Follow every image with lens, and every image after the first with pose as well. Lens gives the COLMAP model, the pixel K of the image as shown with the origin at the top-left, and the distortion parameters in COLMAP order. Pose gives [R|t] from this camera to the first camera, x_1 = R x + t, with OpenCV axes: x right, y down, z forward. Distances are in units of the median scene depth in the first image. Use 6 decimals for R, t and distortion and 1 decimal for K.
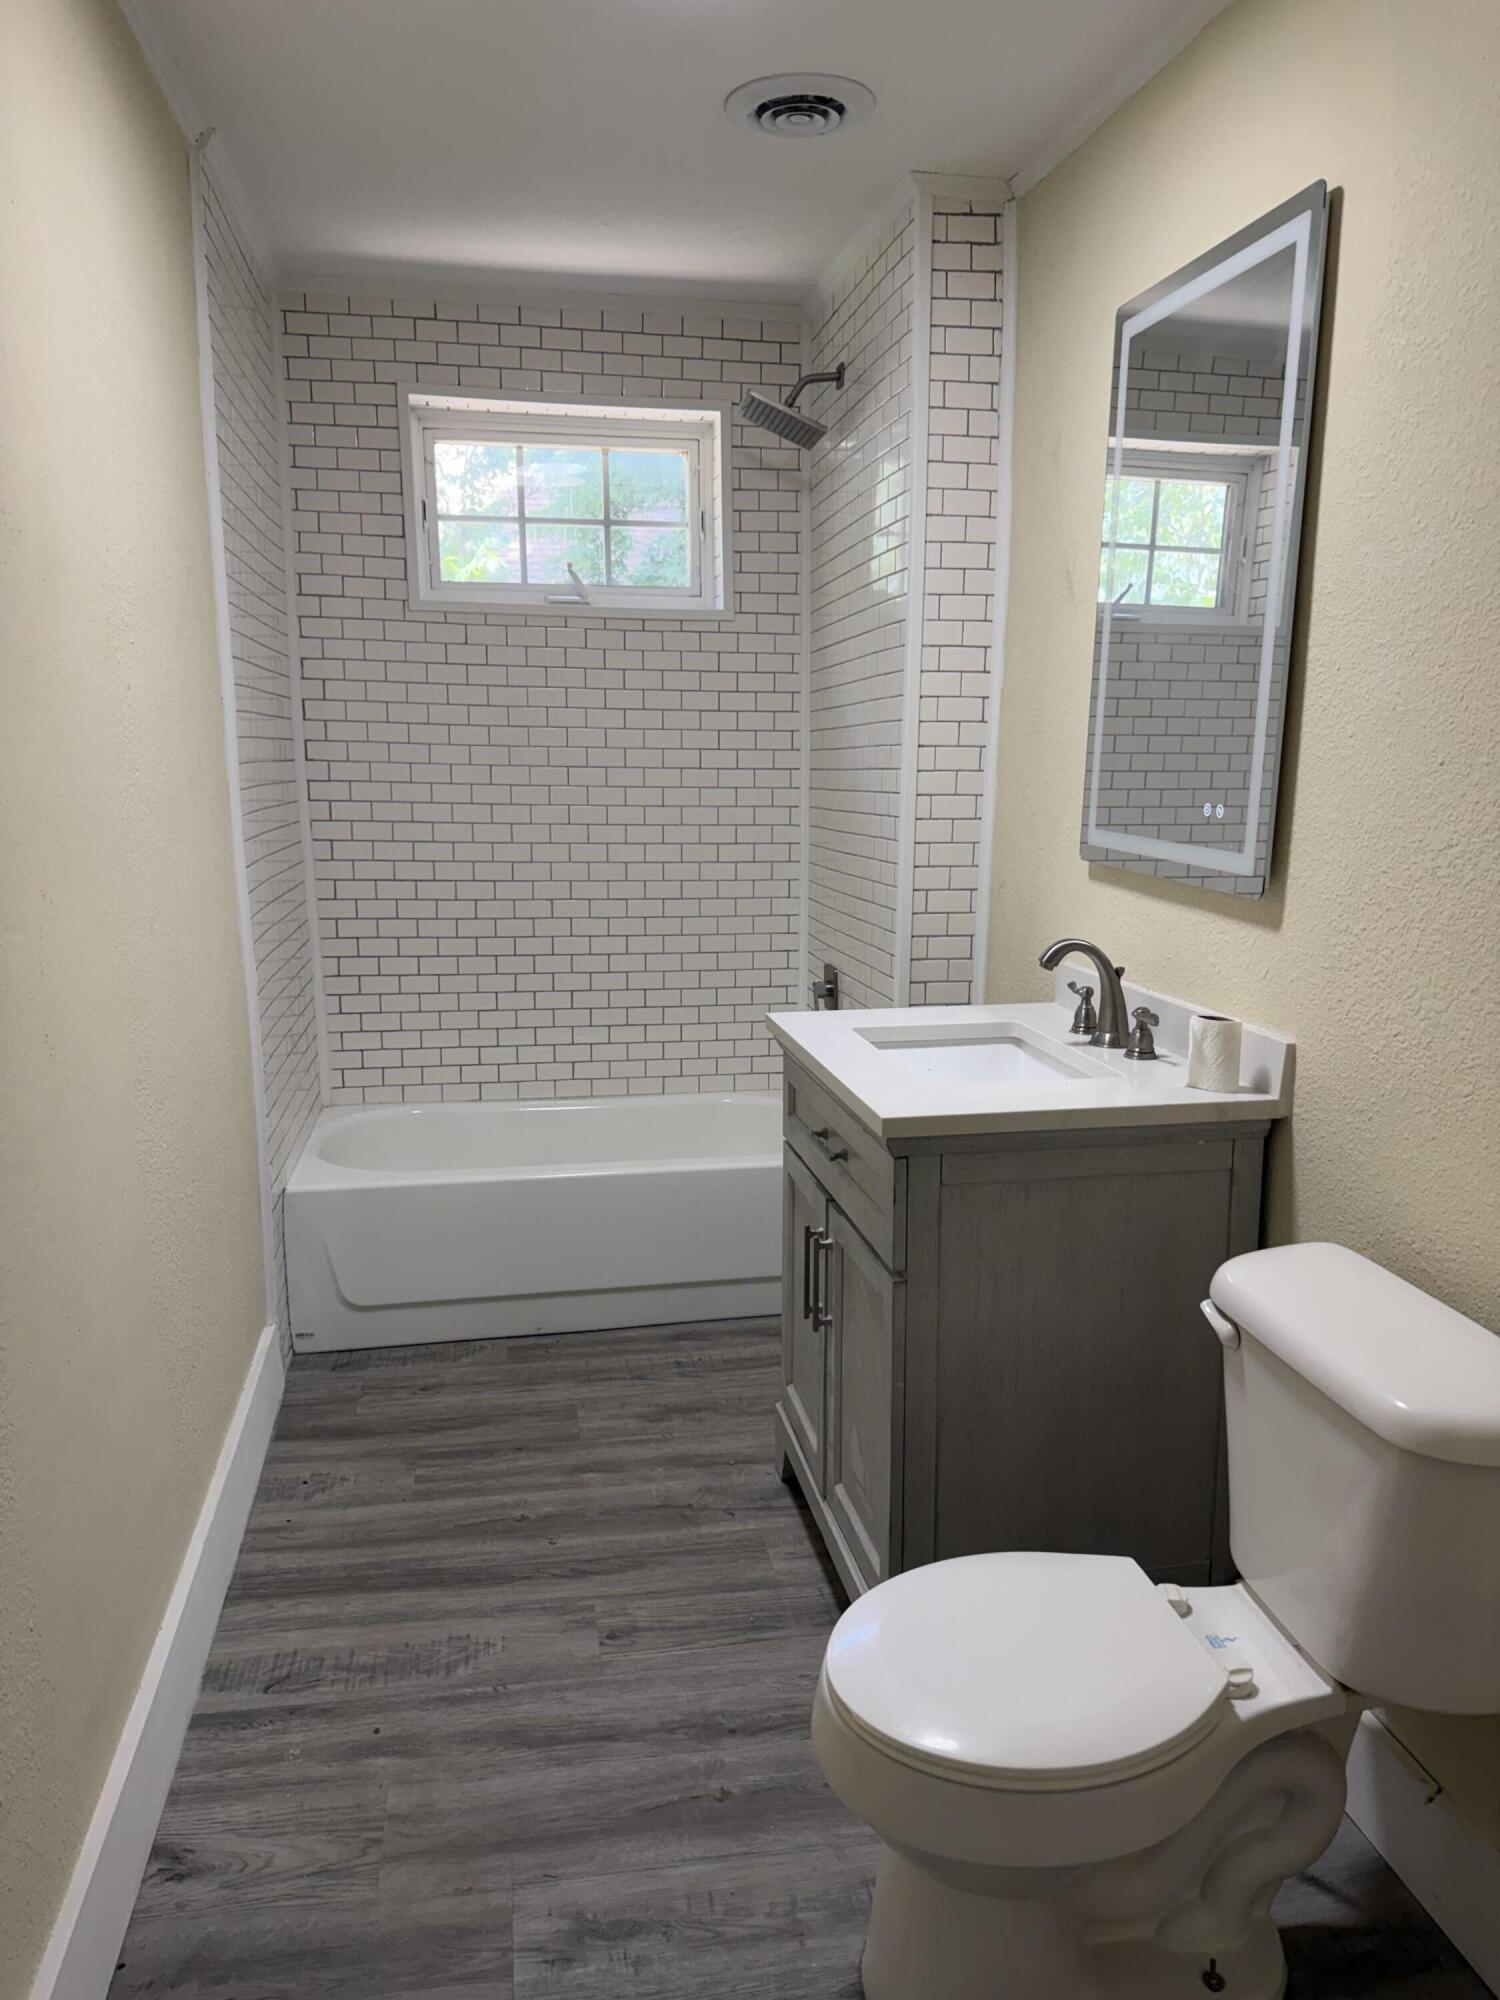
lens RADIAL K [[1407.9, 0, 744.0], [0, 1407.9, 1001.9], [0, 0, 1]] dist [0.048510, -0.054476]
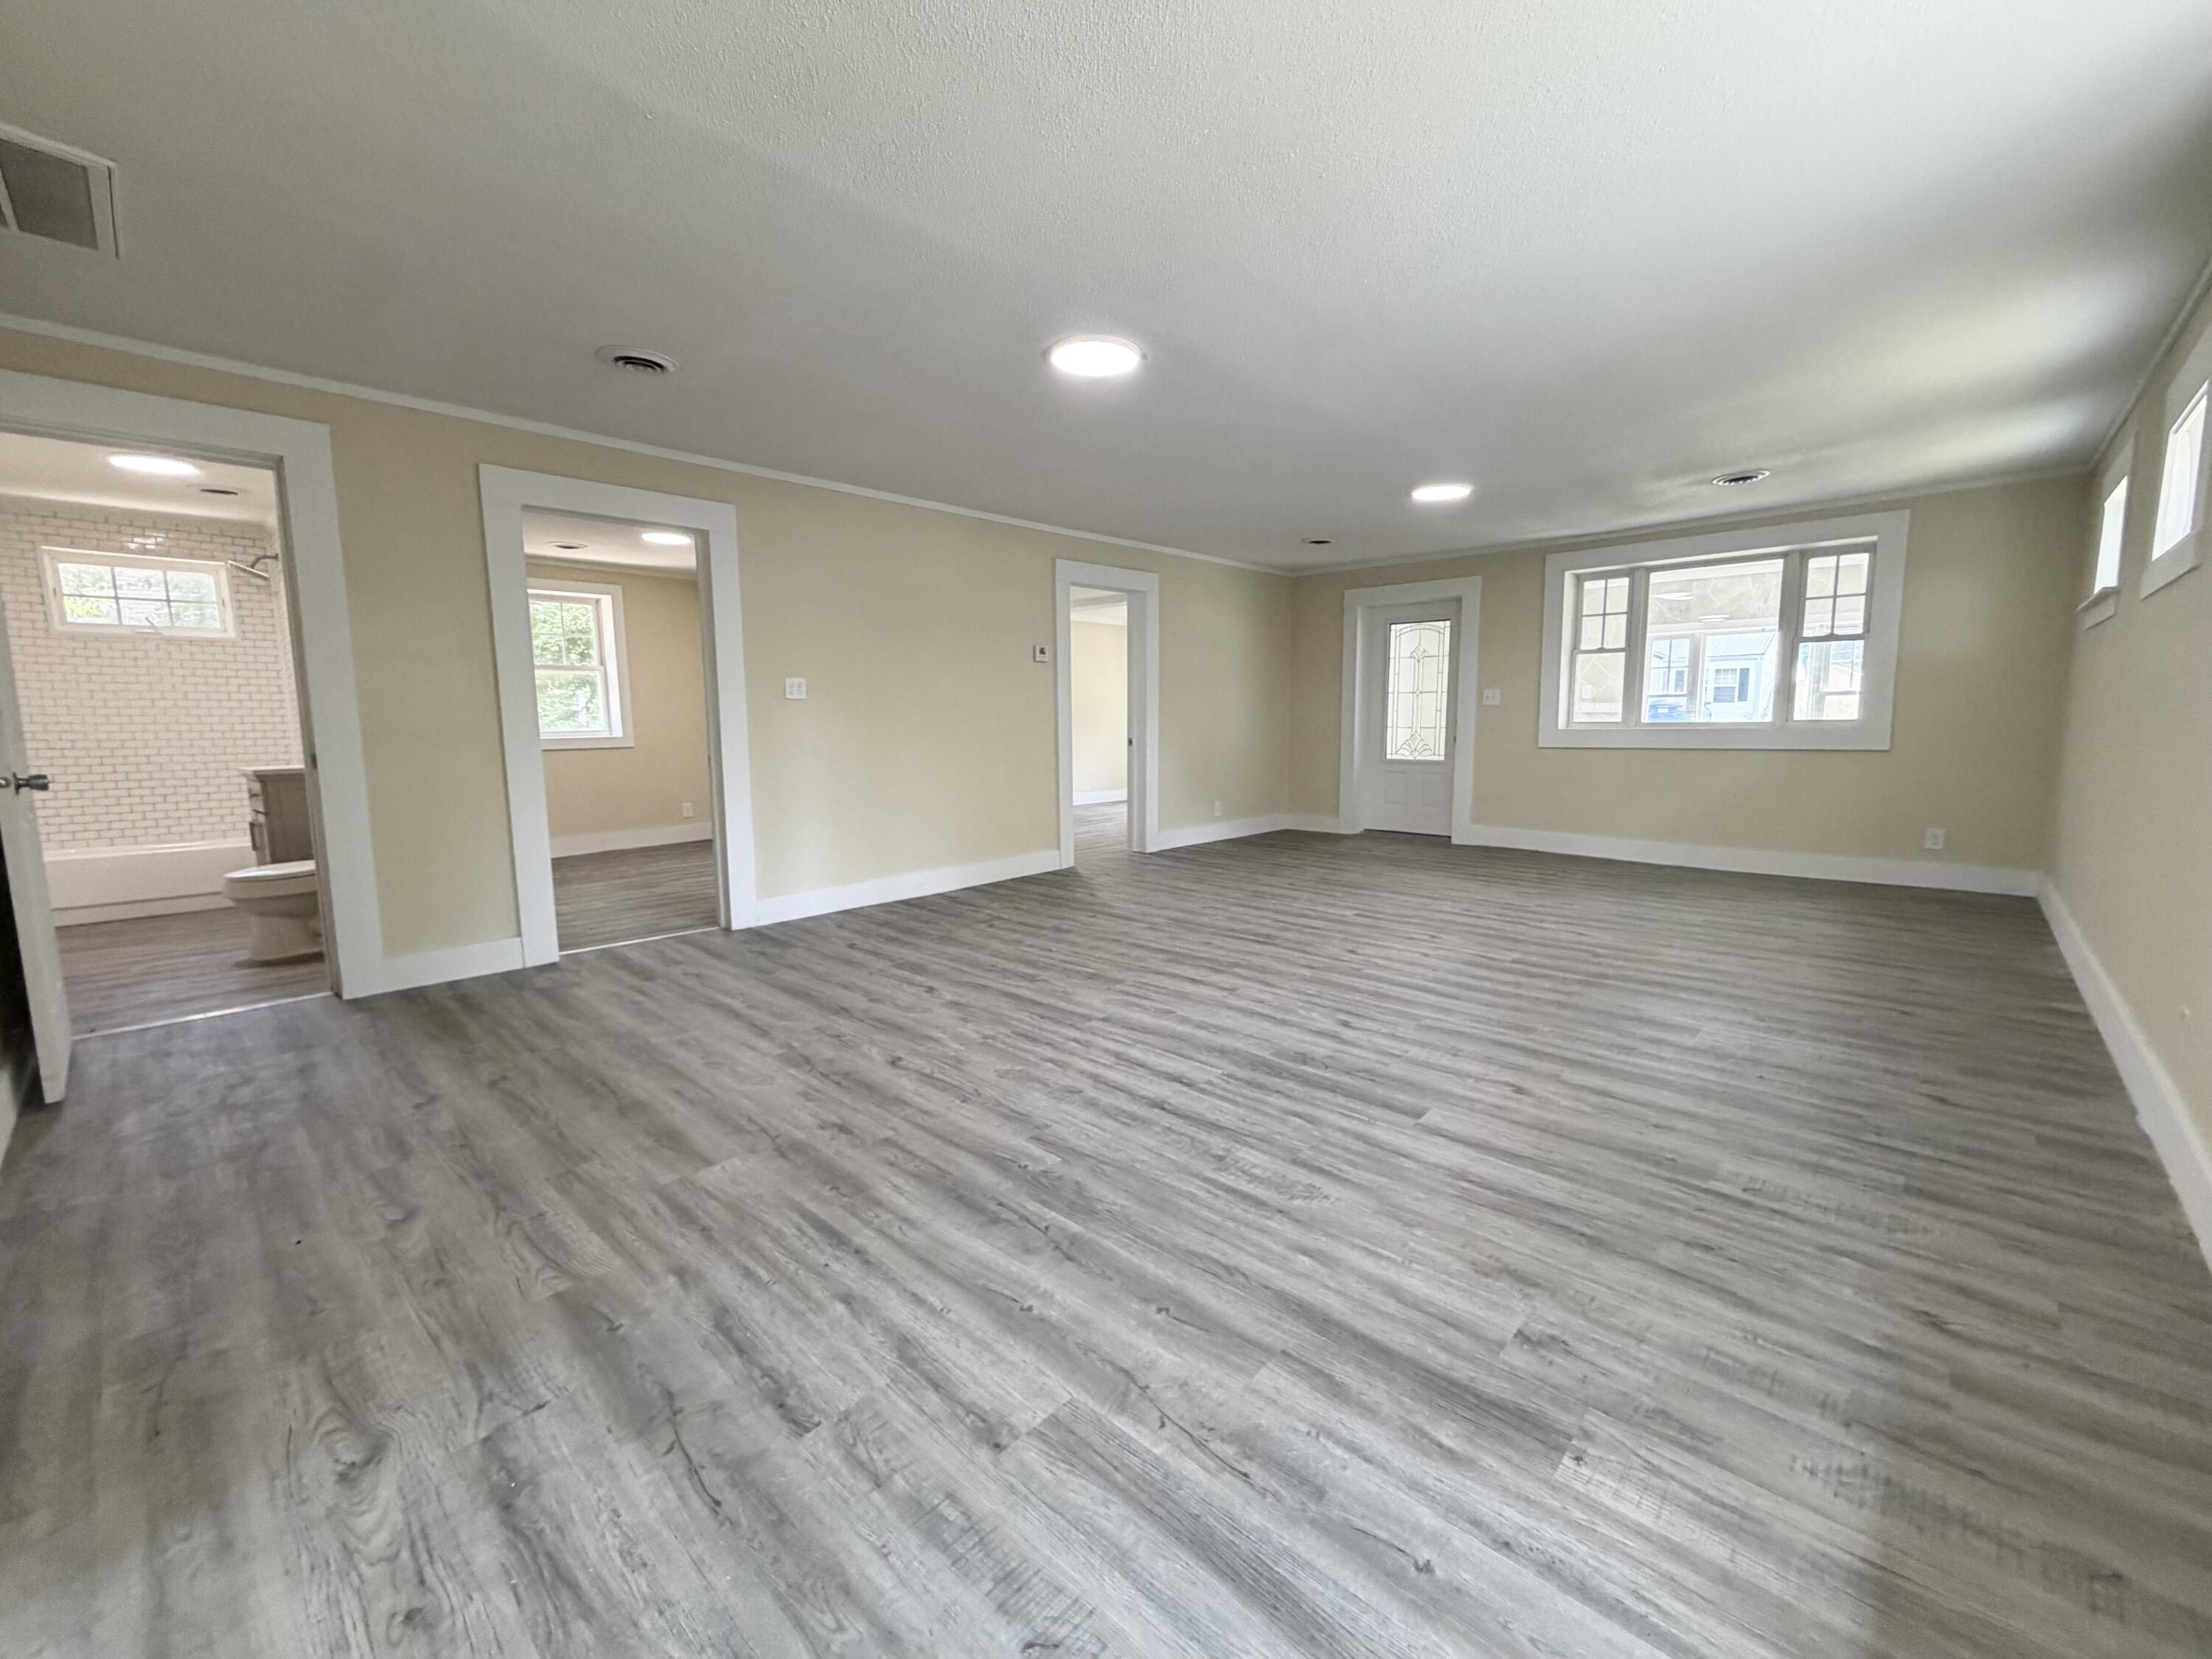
lens RADIAL K [[884.0, 0, 1085.7], [0, 884.0, 823.8], [0, 0, 1]] dist [-0.001058, -0.000001]
pose [[0.805851, -0.081158, 0.586531, 0.375360], [0.114891, 0.993168, -0.020427, 0.374404], [-0.580866, 0.083848, 0.809669, -1.641202]]
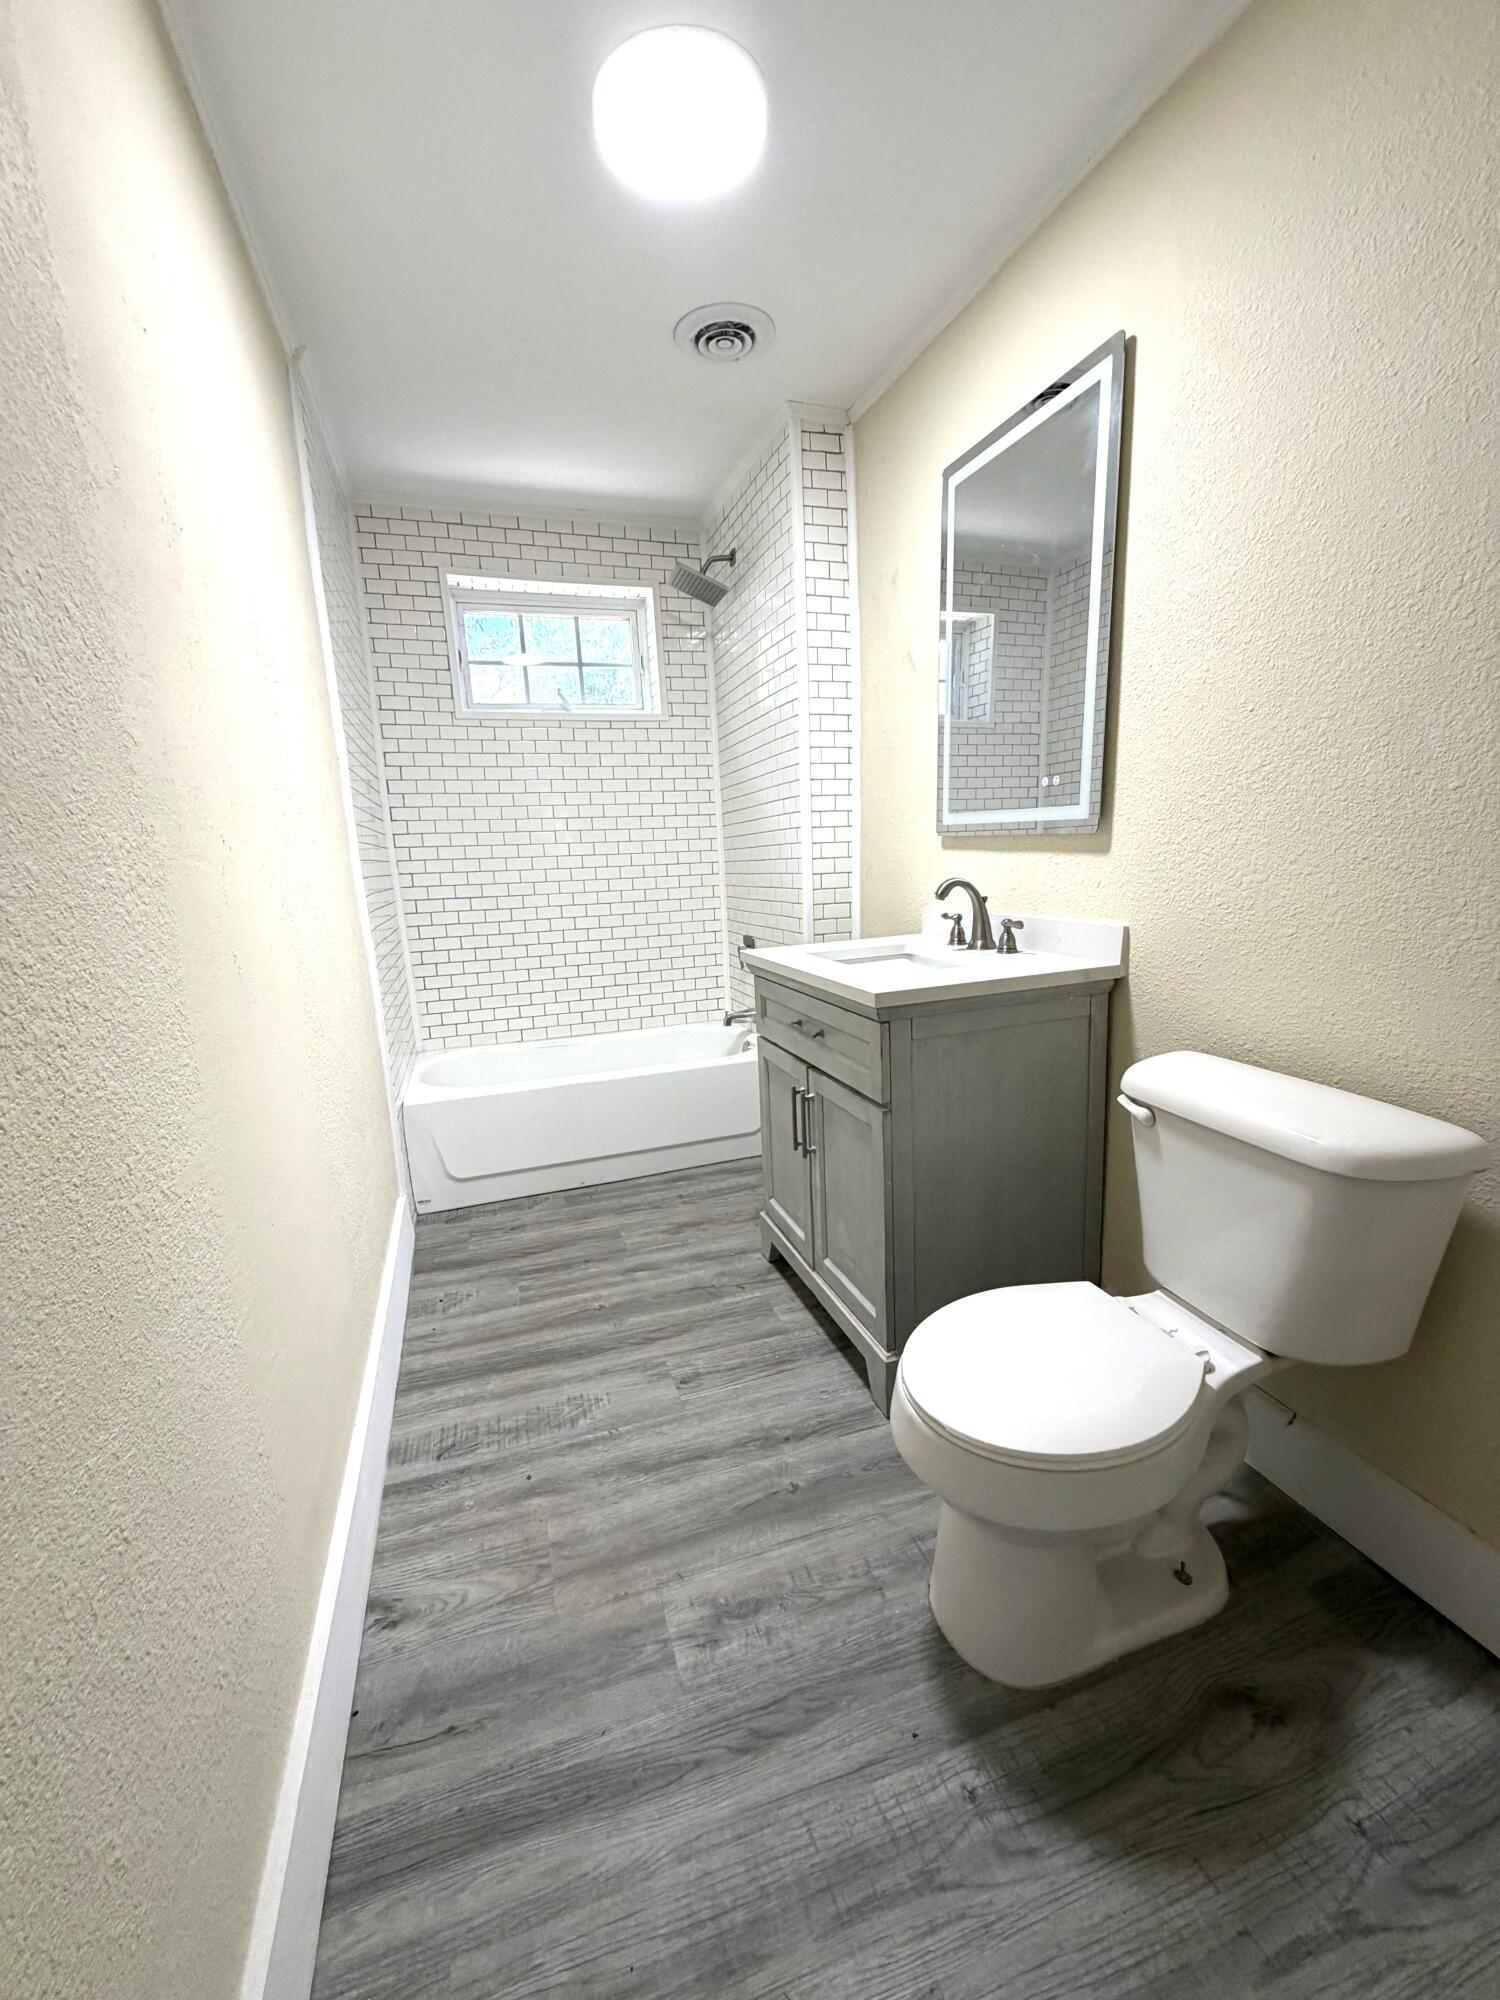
lens RADIAL K [[799.3, 0, 744.5], [0, 799.3, 991.5], [0, 0, 1]] dist [-0.001058, -0.000001]
pose [[0.988477, -0.071736, 0.133292, -0.092825], [0.072117, 0.997394, 0.001971, 0.049133], [-0.133086, 0.007664, 0.991075, 0.162976]]
